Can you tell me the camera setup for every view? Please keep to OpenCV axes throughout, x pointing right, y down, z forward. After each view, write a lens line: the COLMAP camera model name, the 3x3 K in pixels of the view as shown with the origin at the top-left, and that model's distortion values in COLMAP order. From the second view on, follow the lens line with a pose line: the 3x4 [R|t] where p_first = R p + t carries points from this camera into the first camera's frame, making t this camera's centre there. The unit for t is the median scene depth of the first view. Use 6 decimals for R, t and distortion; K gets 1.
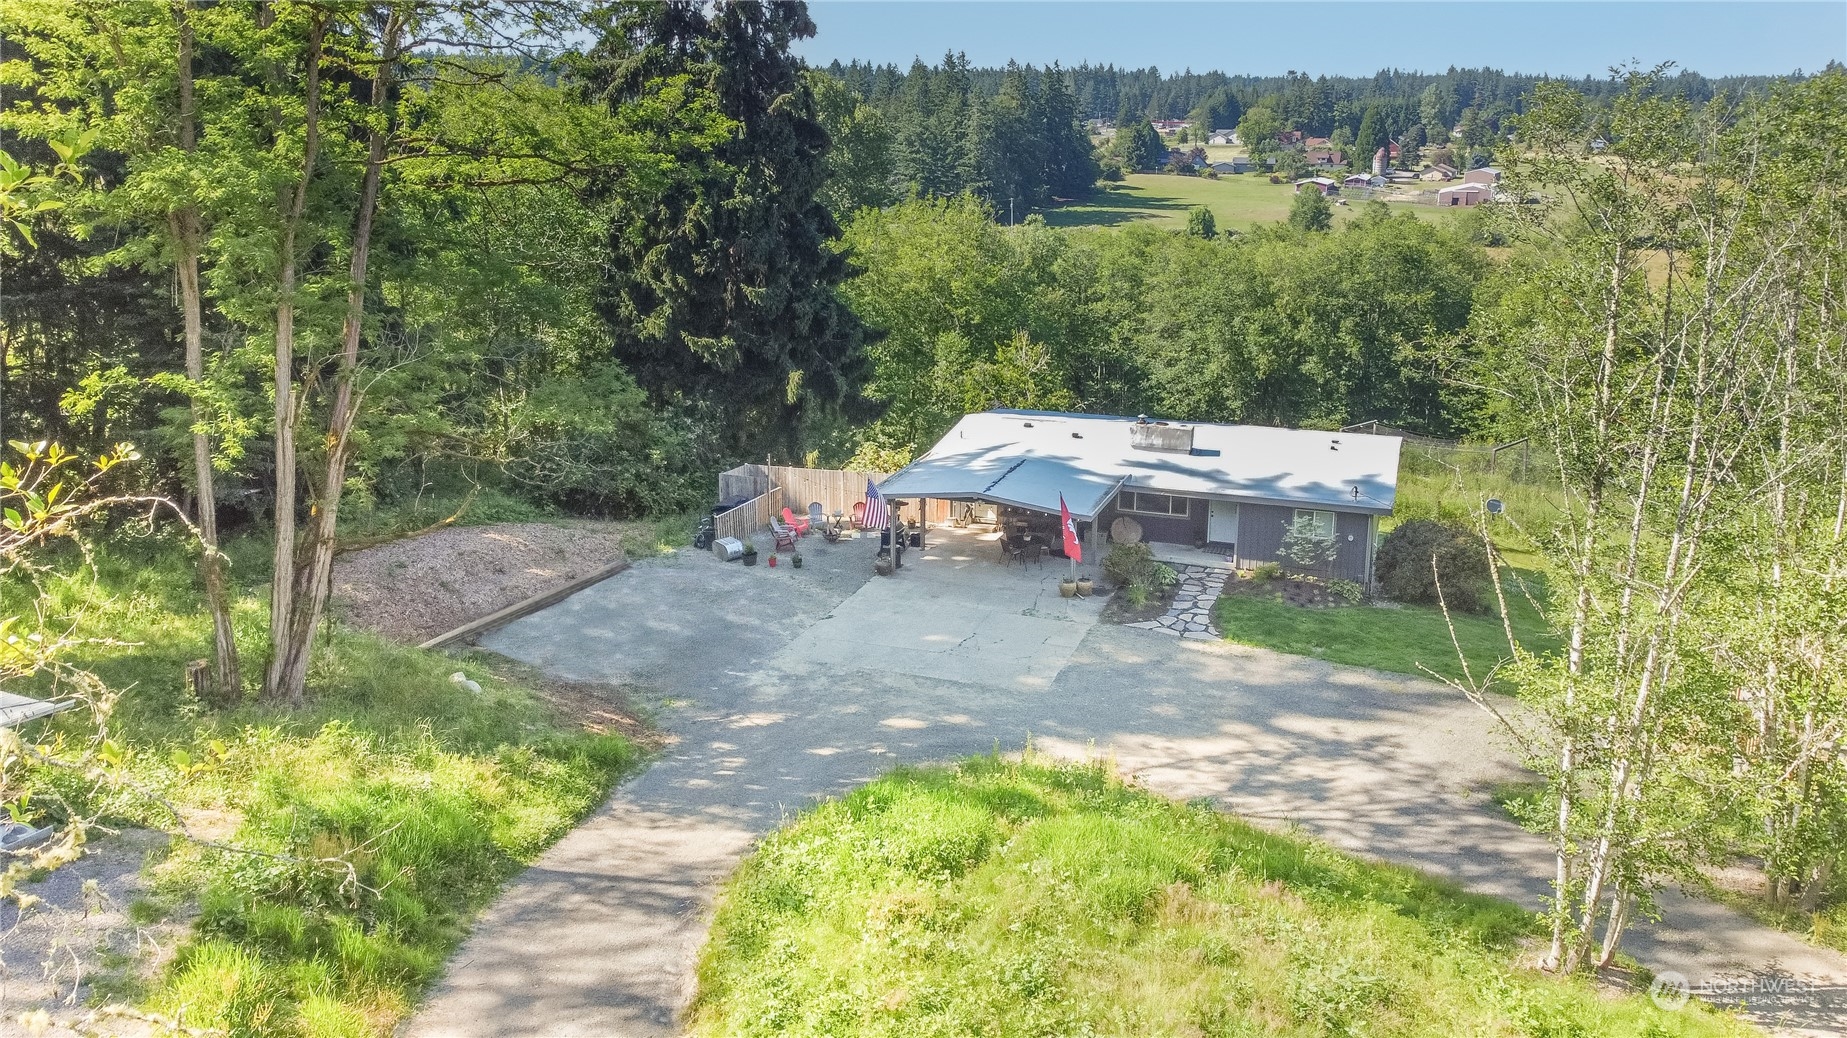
lens RADIAL K [[1414.0, 0, 930.3], [0, 1414.0, 523.8], [0, 0, 1]] dist [-0.025856, -0.002835]
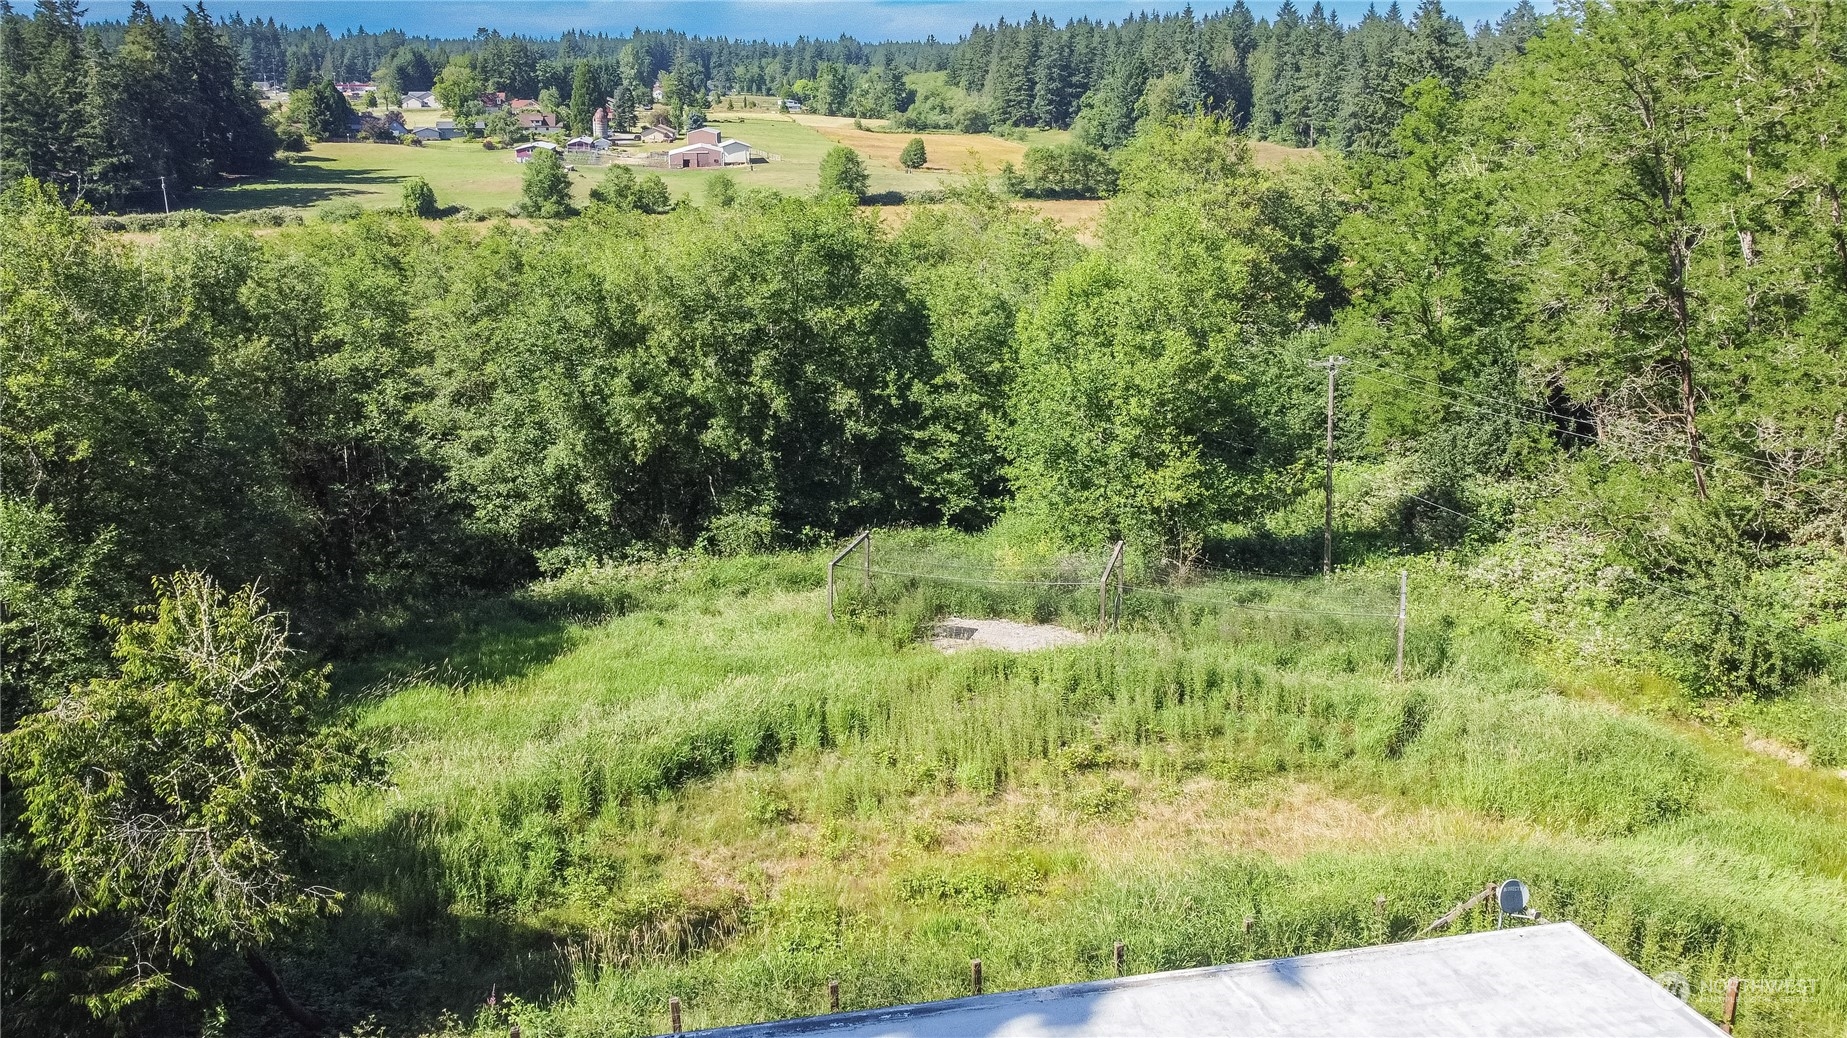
lens RADIAL K [[1414.0, 0, 927.8], [0, 1414.0, 503.4], [0, 0, 1]] dist [-0.025856, -0.002835]
pose [[0.857116, -0.143364, 0.494771, 0.008593], [0.138751, 0.989245, 0.046276, -0.023421], [-0.496084, 0.028986, 0.867790, 0.098570]]
